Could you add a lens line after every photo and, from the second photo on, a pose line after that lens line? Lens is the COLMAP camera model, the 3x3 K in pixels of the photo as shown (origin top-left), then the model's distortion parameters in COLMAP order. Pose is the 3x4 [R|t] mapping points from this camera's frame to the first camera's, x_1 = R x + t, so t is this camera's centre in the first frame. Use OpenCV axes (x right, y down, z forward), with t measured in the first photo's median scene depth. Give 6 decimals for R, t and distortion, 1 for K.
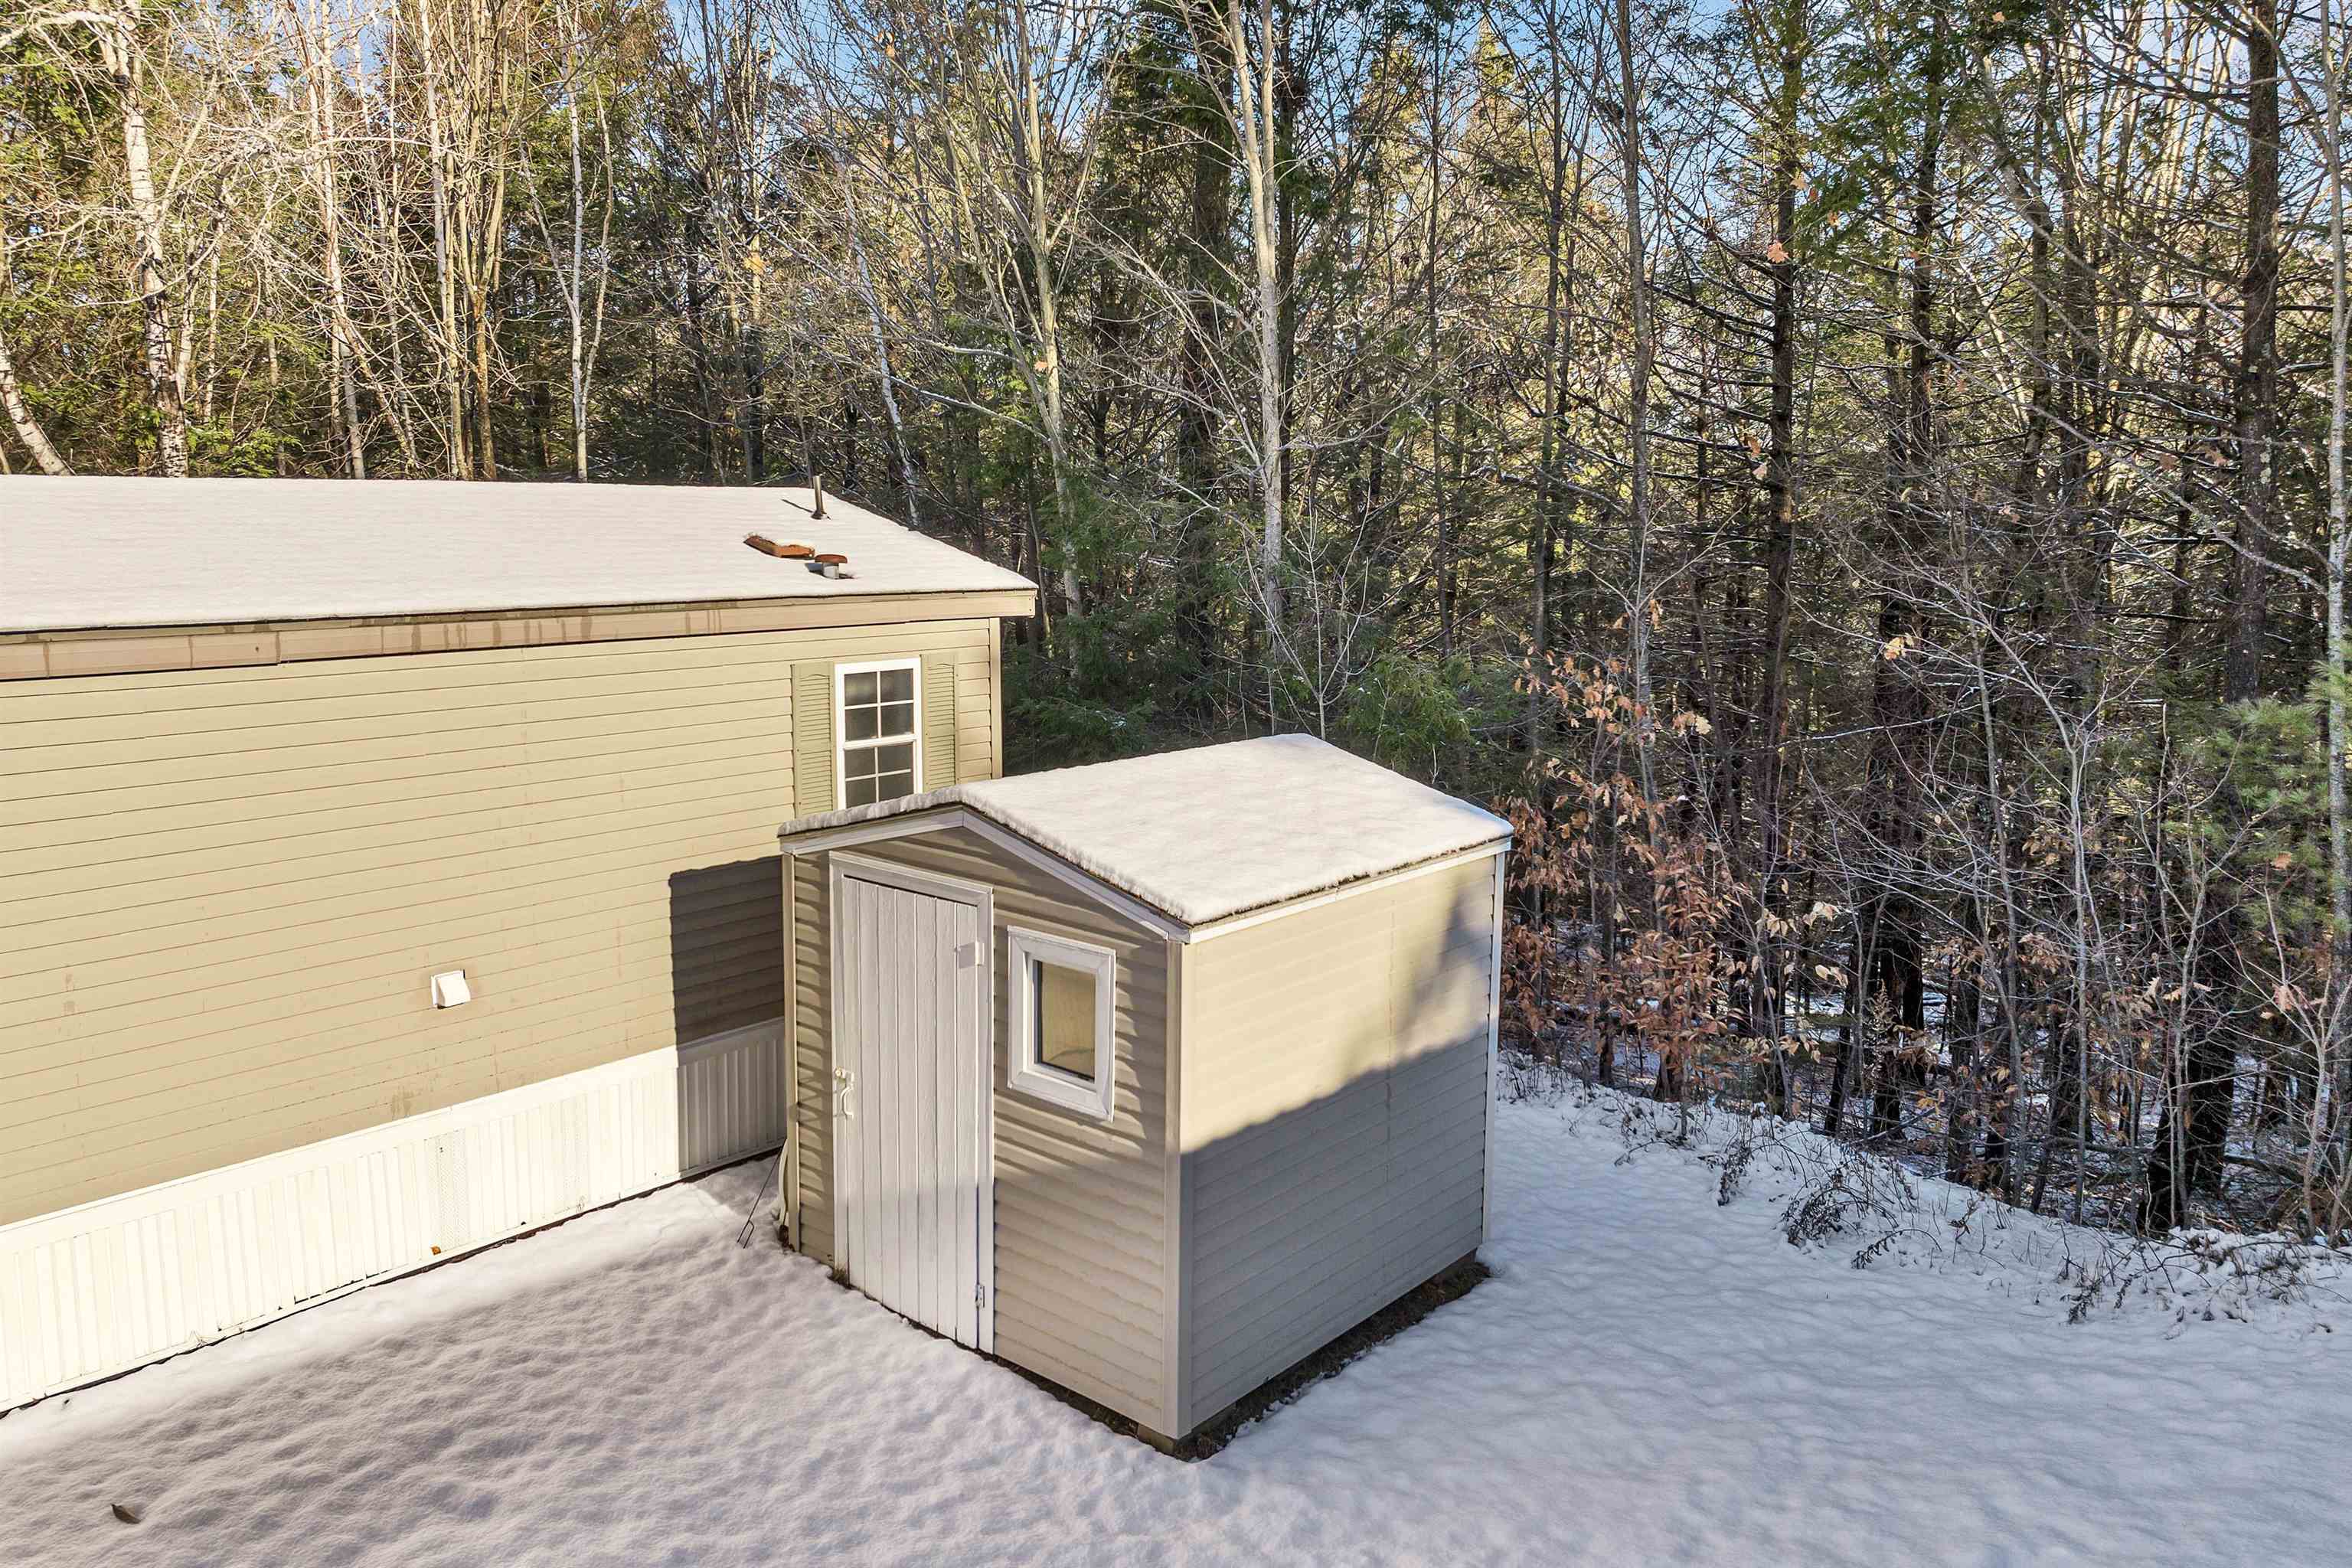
lens RADIAL K [[1683.2, 0, 1184.1], [0, 1683.2, 729.5], [0, 0, 1]] dist [-0.020030, -0.035104]
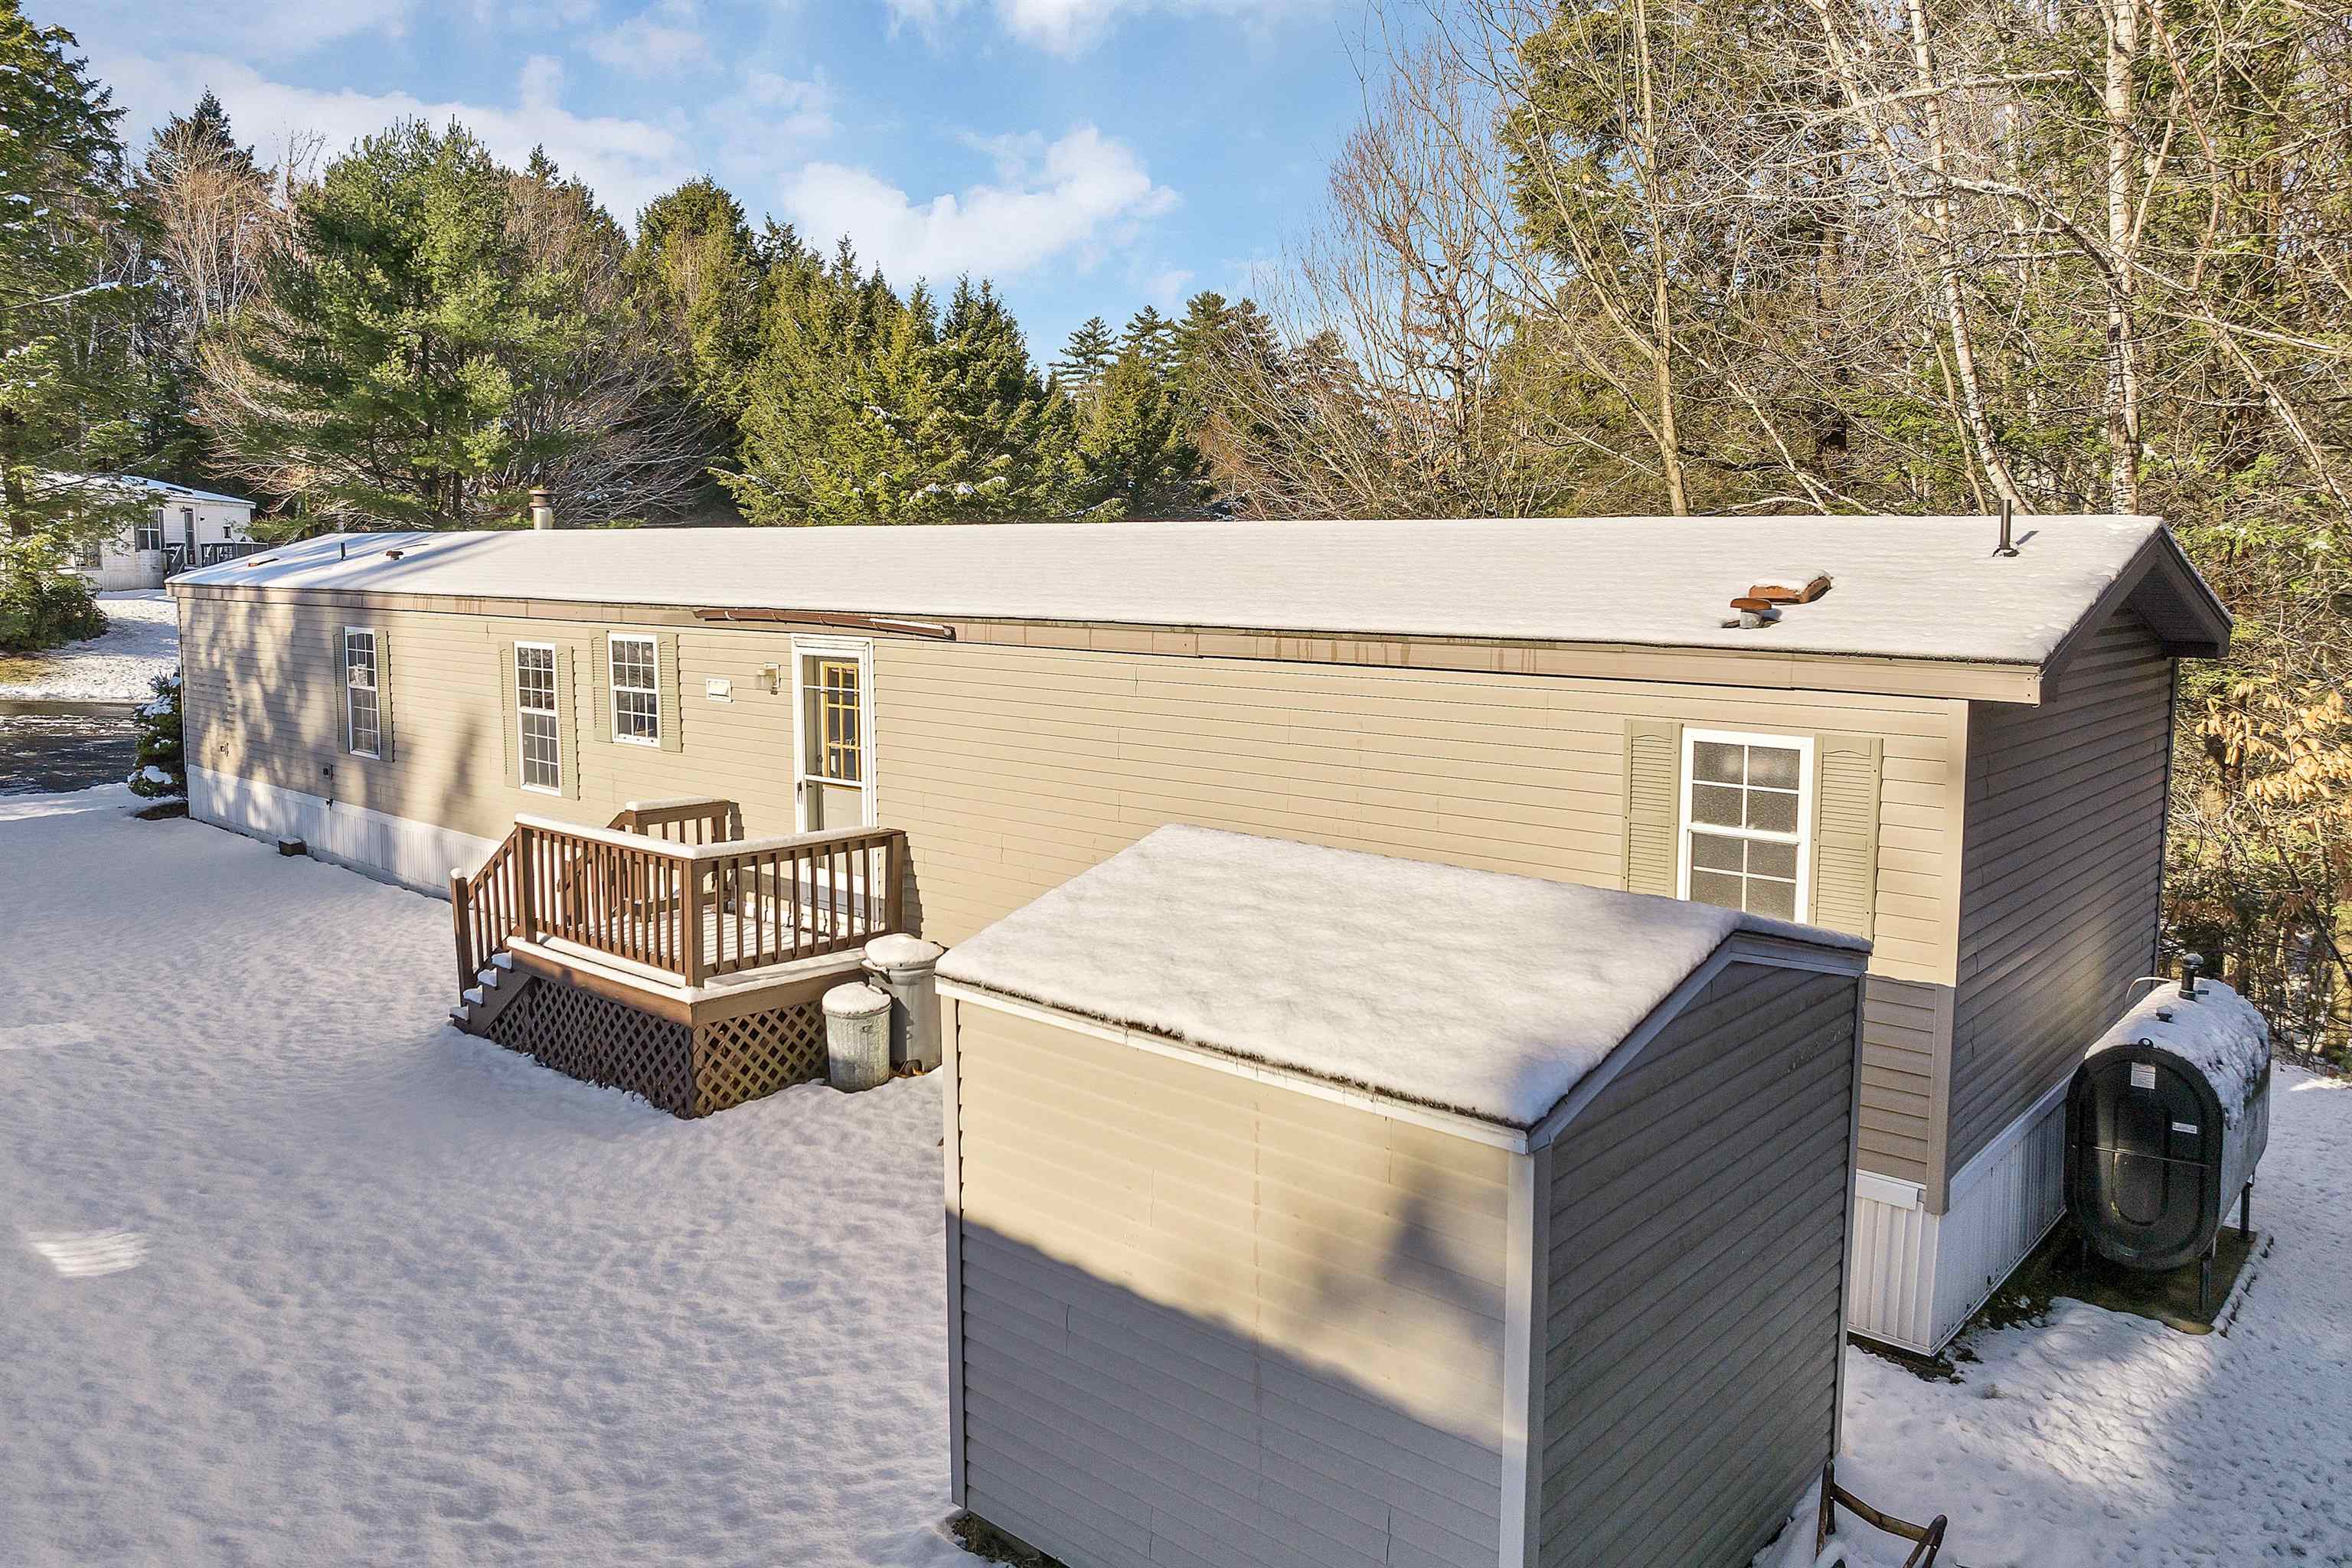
lens RADIAL K [[1683.2, 0, 1184.1], [0, 1683.2, 729.5], [0, 0, 1]] dist [-0.020030, -0.035104]
pose [[-0.032769, 0.103334, -0.994107, 0.723463], [-0.125850, 0.986298, 0.106671, -0.109048], [0.991508, 0.128603, -0.019315, 0.874846]]
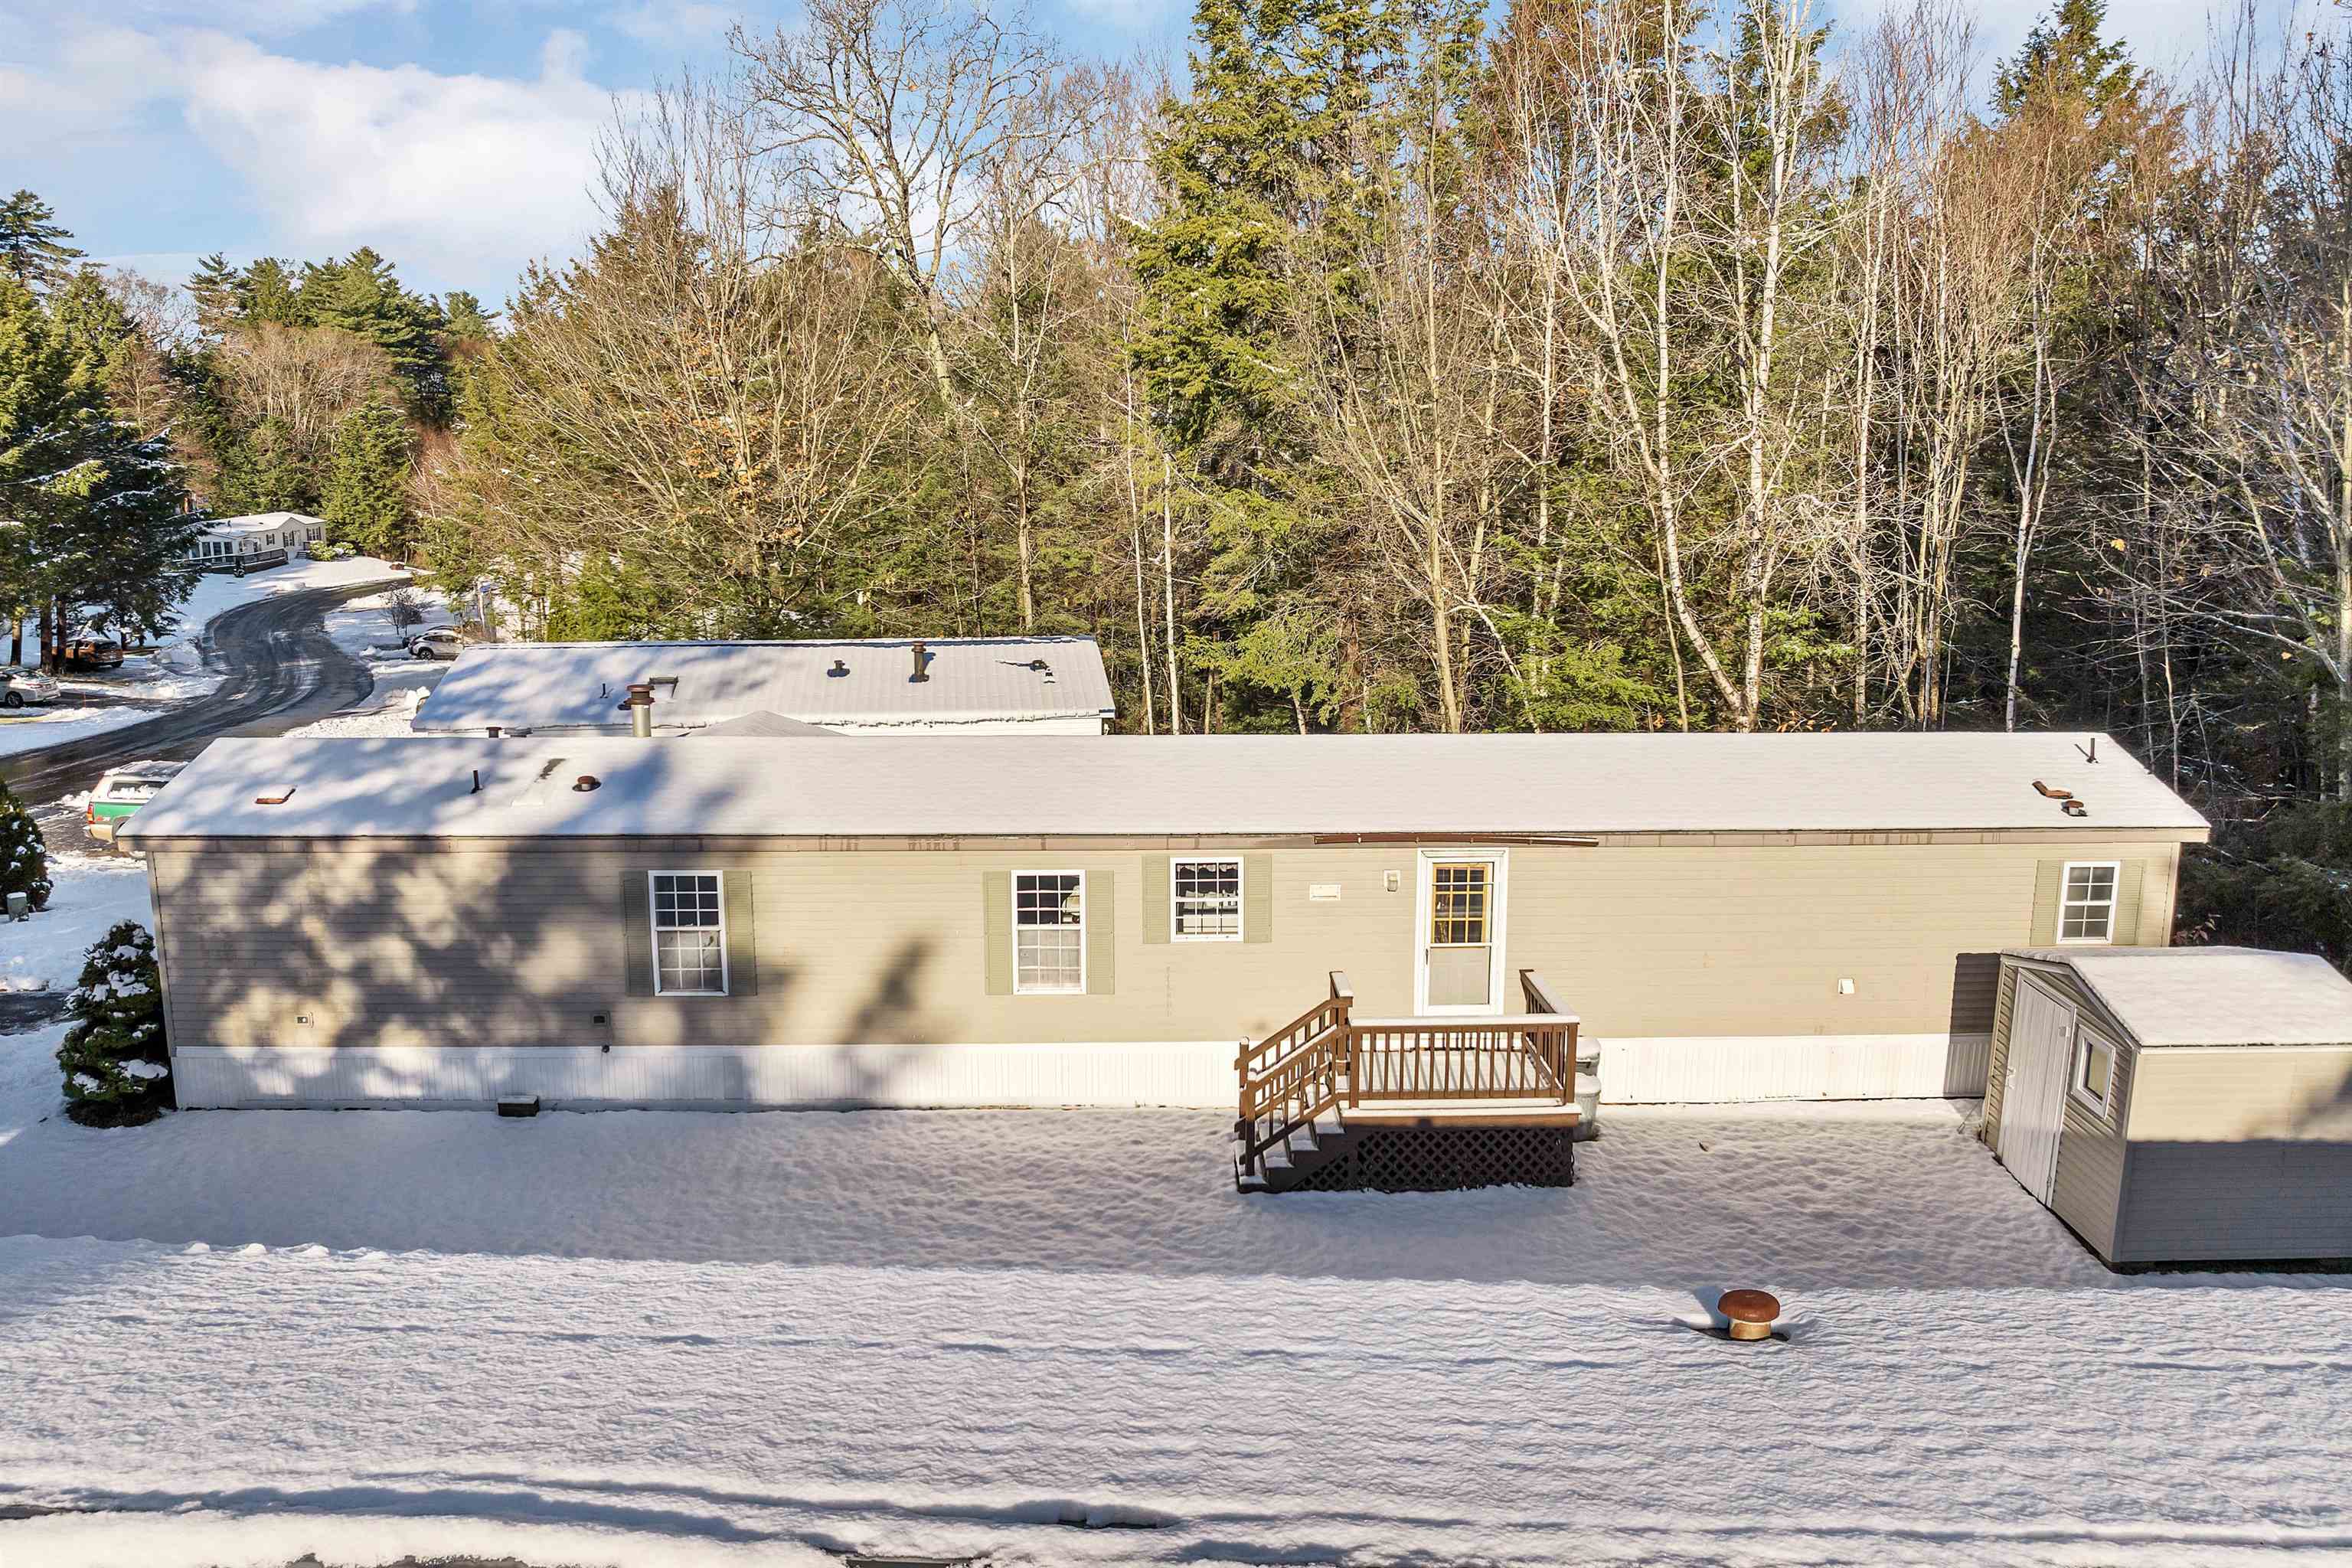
lens RADIAL K [[1683.2, 0, 1184.1], [0, 1683.2, 729.5], [0, 0, 1]] dist [-0.020030, -0.035104]
pose [[0.659915, 0.135665, -0.738991, 0.589120], [-0.093794, 0.990744, 0.098124, -0.320518], [0.745463, 0.004559, 0.666531, -1.165573]]
